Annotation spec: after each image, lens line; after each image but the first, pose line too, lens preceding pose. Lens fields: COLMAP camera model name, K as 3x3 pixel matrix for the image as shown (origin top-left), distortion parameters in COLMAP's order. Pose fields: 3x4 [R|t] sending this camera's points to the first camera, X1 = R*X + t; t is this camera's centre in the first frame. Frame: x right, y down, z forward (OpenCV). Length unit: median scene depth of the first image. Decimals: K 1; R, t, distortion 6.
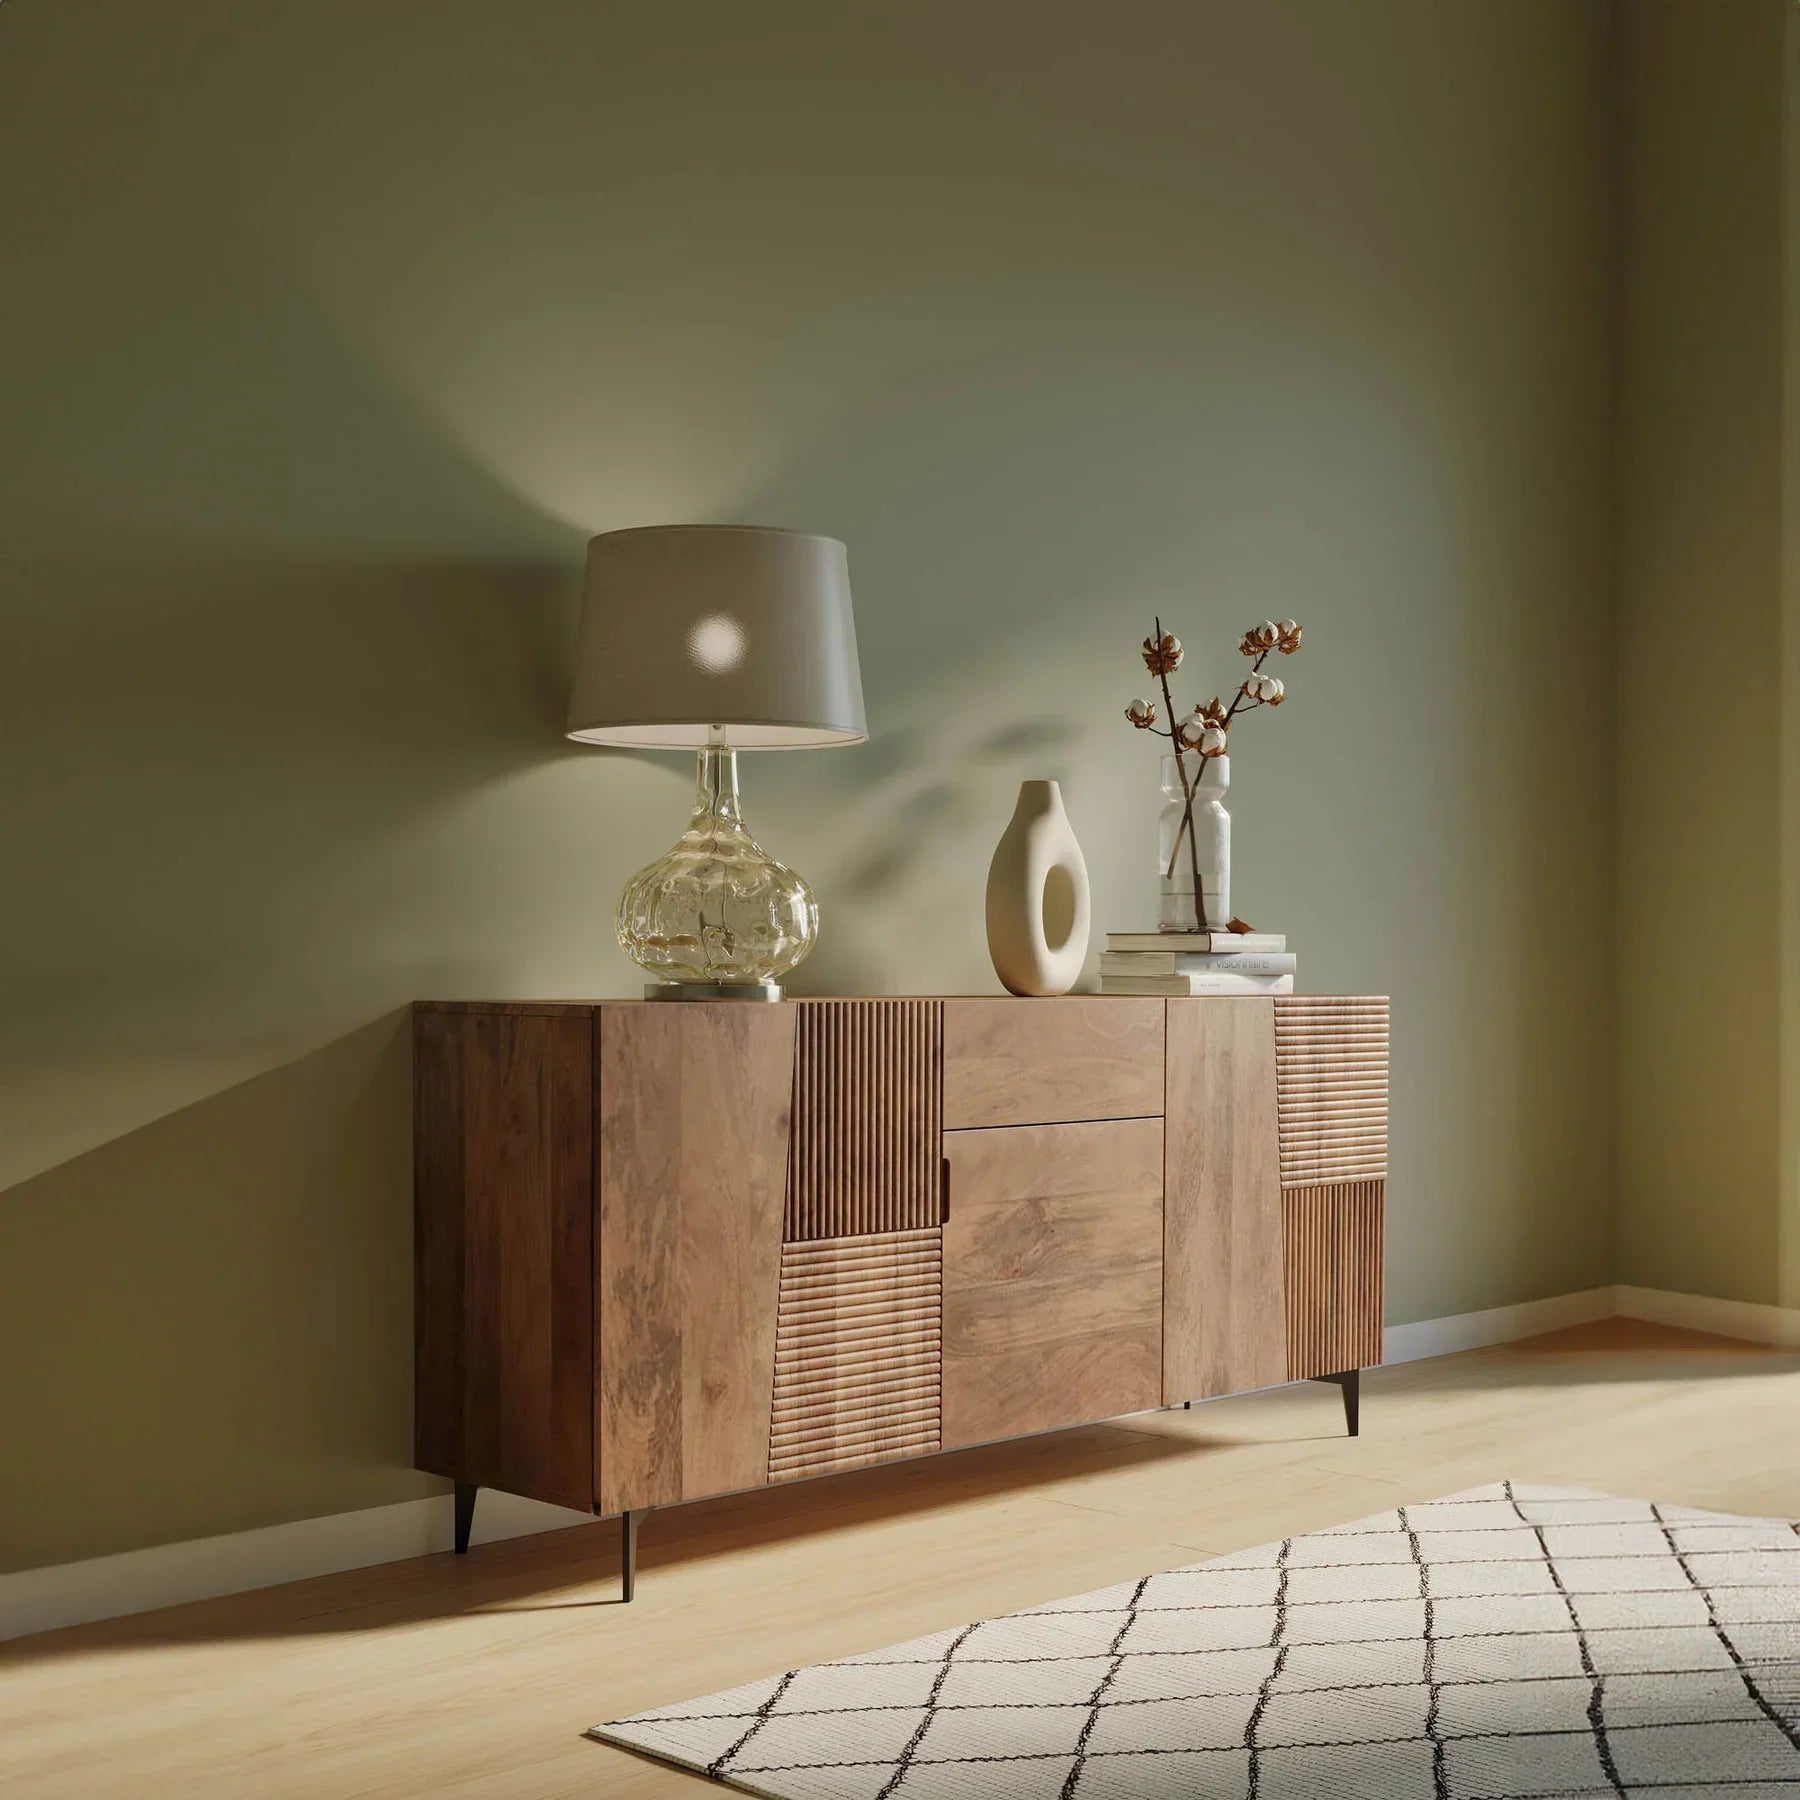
lens RADIAL K [[2508.0, 0, 900.6], [0, 2508.0, 1064.9], [0, 0, 1]] dist [0.005942, -0.001183]
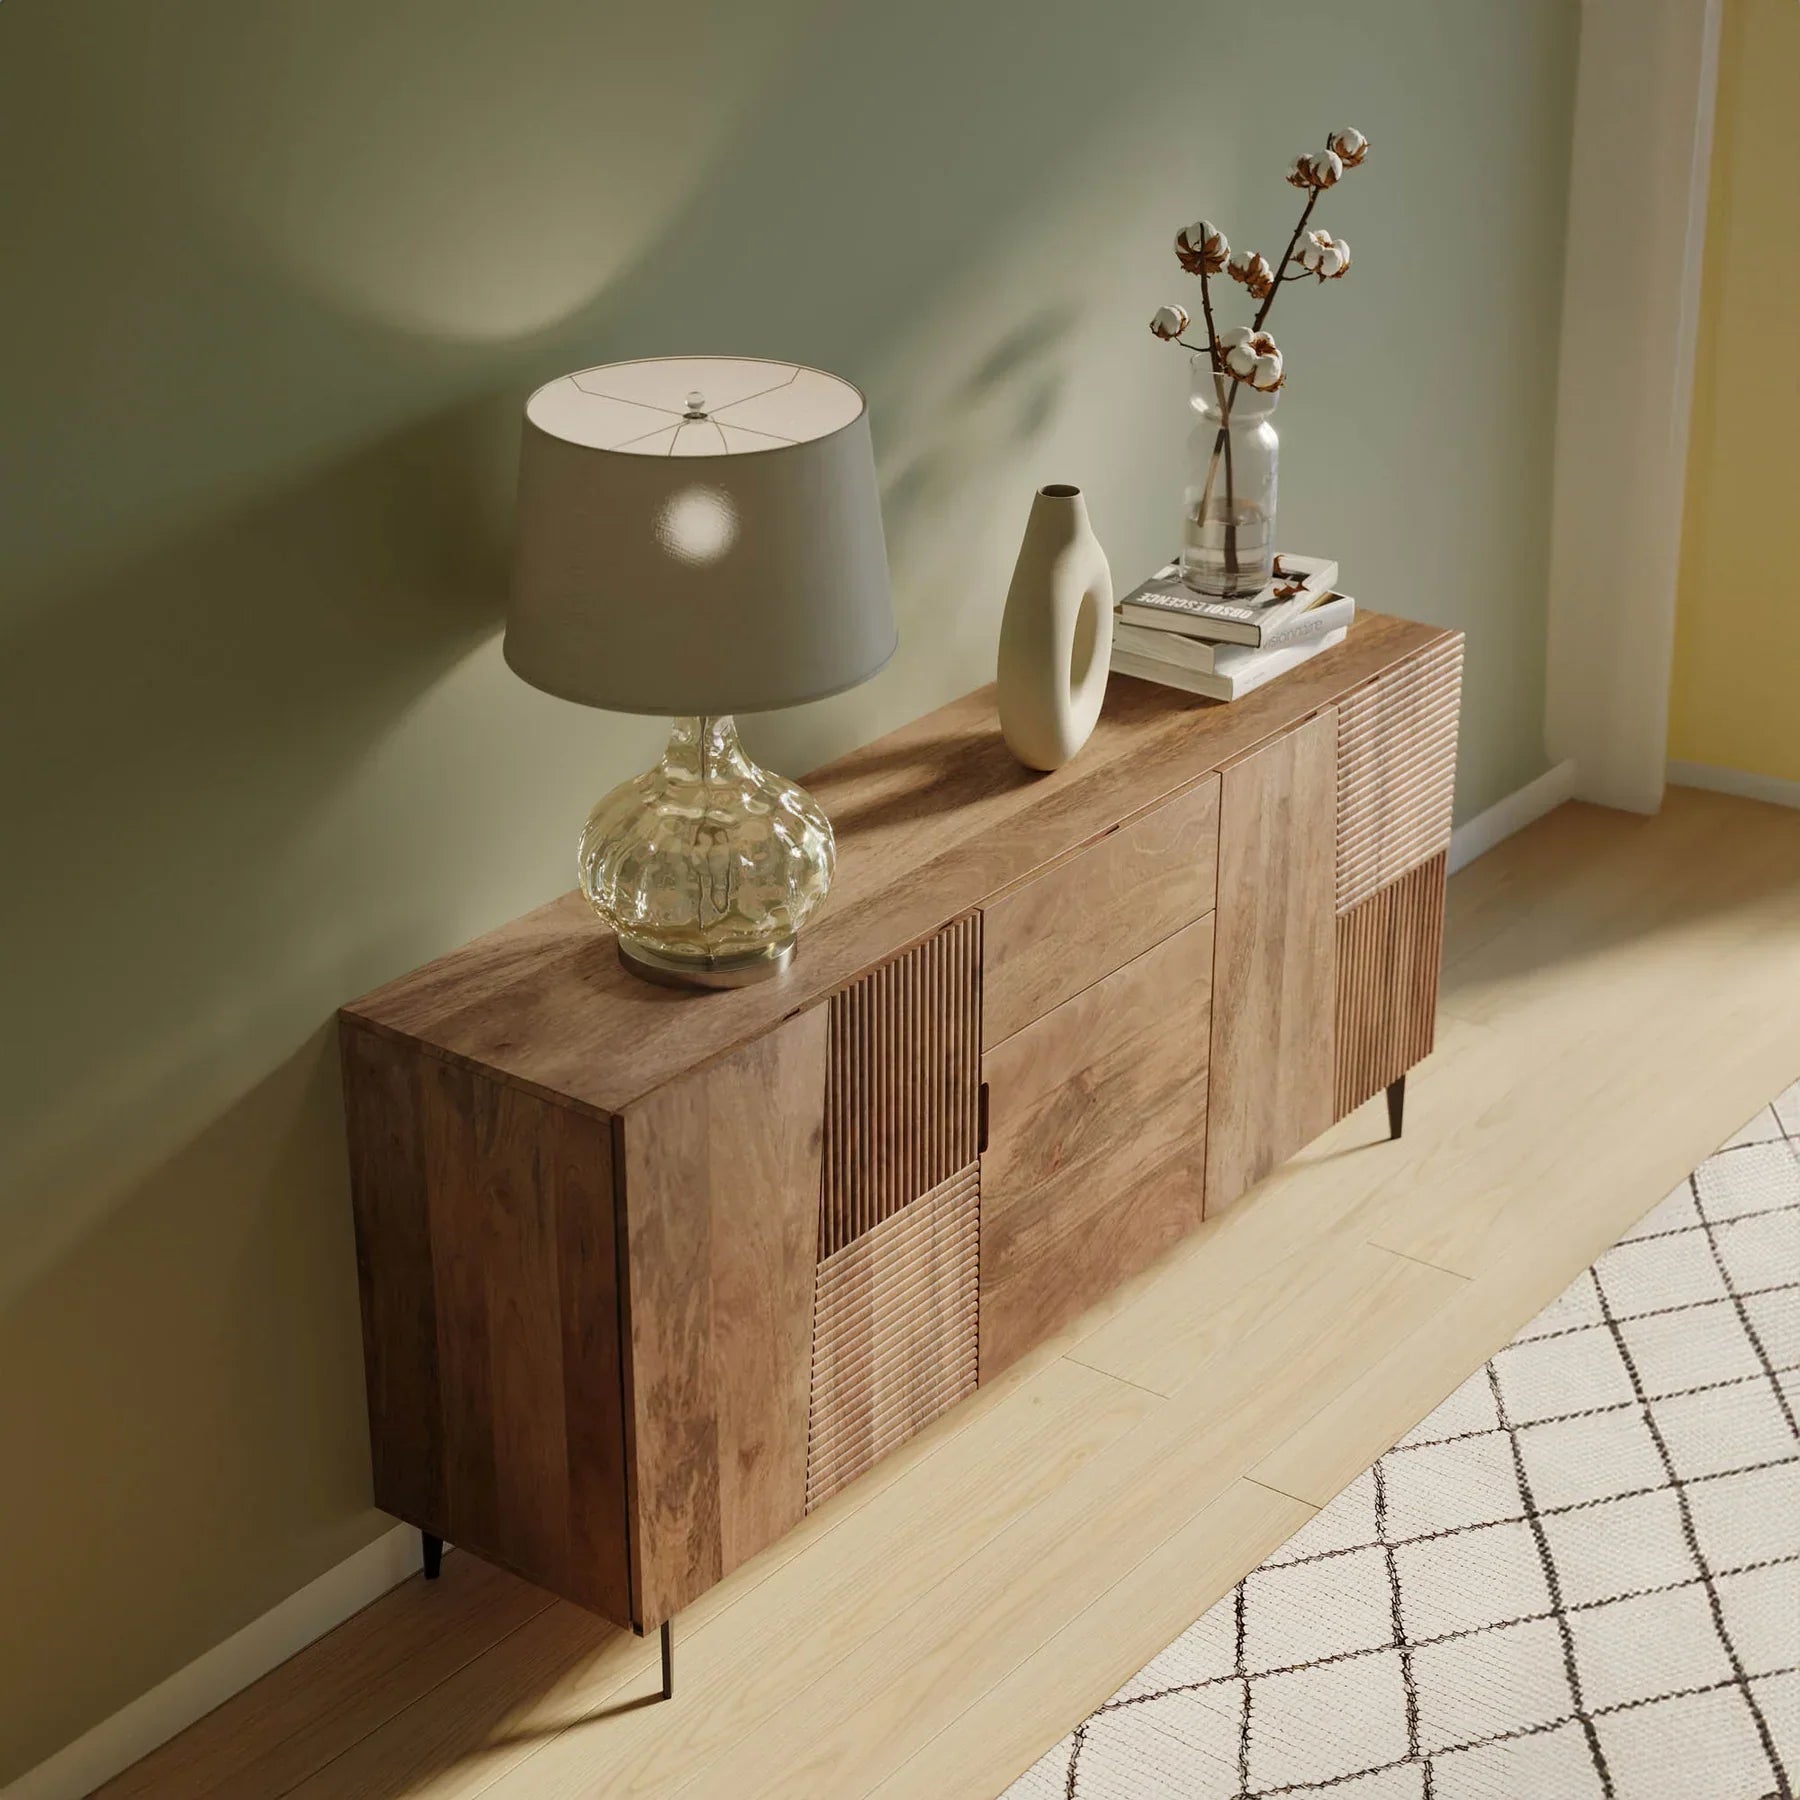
lens RADIAL K [[3527.3, 0, 900.0], [0, 3527.3, 900.0], [0, 0, 1]] dist [0.021270, 0.008327]
pose [[0.991316, -0.060300, 0.116863, -0.137677], [0.010874, 0.923216, 0.384127, -0.451933], [-0.131053, -0.379520, 0.915854, -0.024700]]
